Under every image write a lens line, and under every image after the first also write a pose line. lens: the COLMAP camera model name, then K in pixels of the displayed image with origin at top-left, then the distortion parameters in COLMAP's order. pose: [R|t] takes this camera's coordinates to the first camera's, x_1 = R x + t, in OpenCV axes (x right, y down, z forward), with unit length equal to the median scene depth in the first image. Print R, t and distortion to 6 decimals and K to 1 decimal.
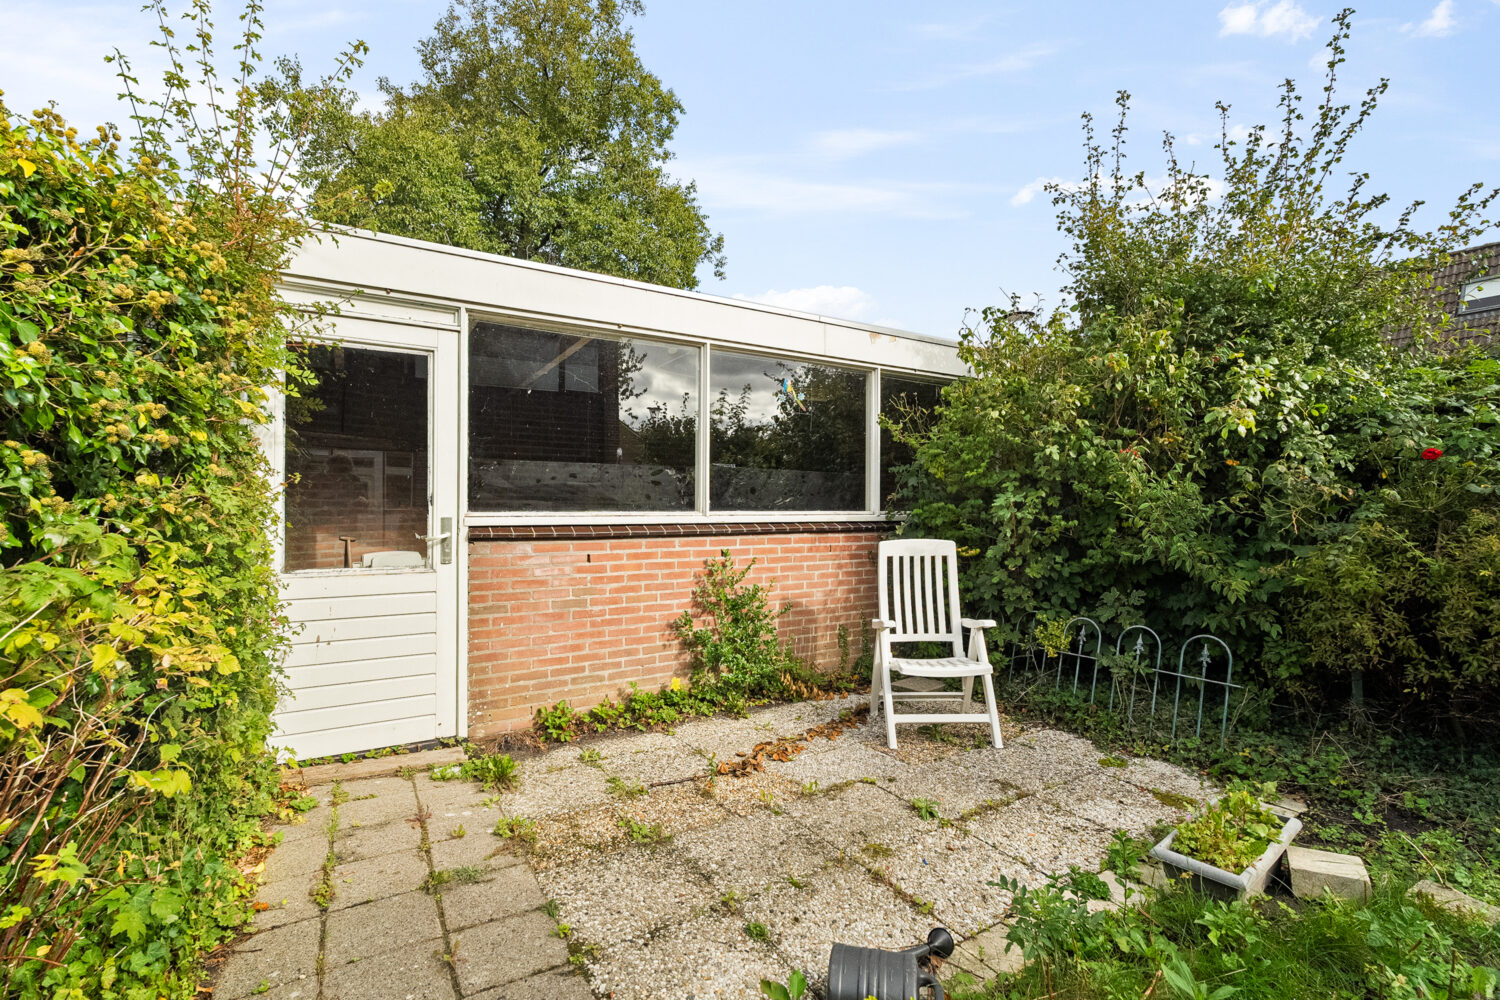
lens RADIAL K [[662.8, 0, 749.3], [0, 662.8, 505.3], [0, 0, 1]] dist [0.001071, -0.000500]
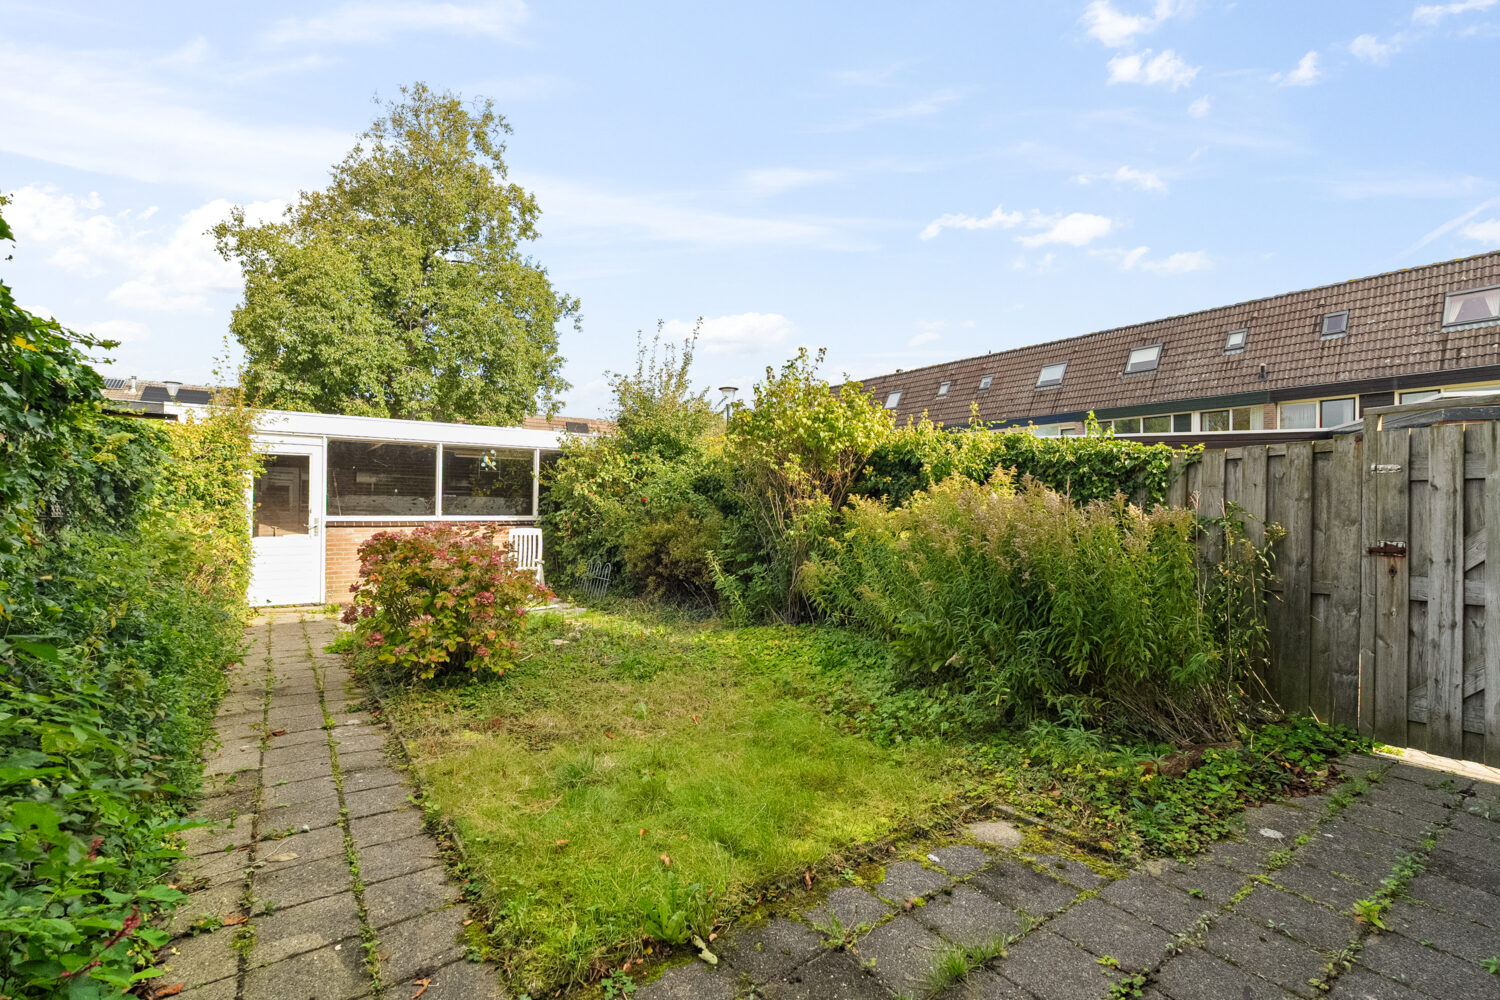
lens RADIAL K [[662.8, 0, 750.7], [0, 662.8, 501.7], [0, 0, 1]] dist [0.001071, -0.000500]
pose [[0.996500, 0.010944, 0.082874, 0.891062], [-0.010866, 0.999940, -0.001390, -0.052341], [-0.082884, 0.000485, 0.996559, -1.508696]]
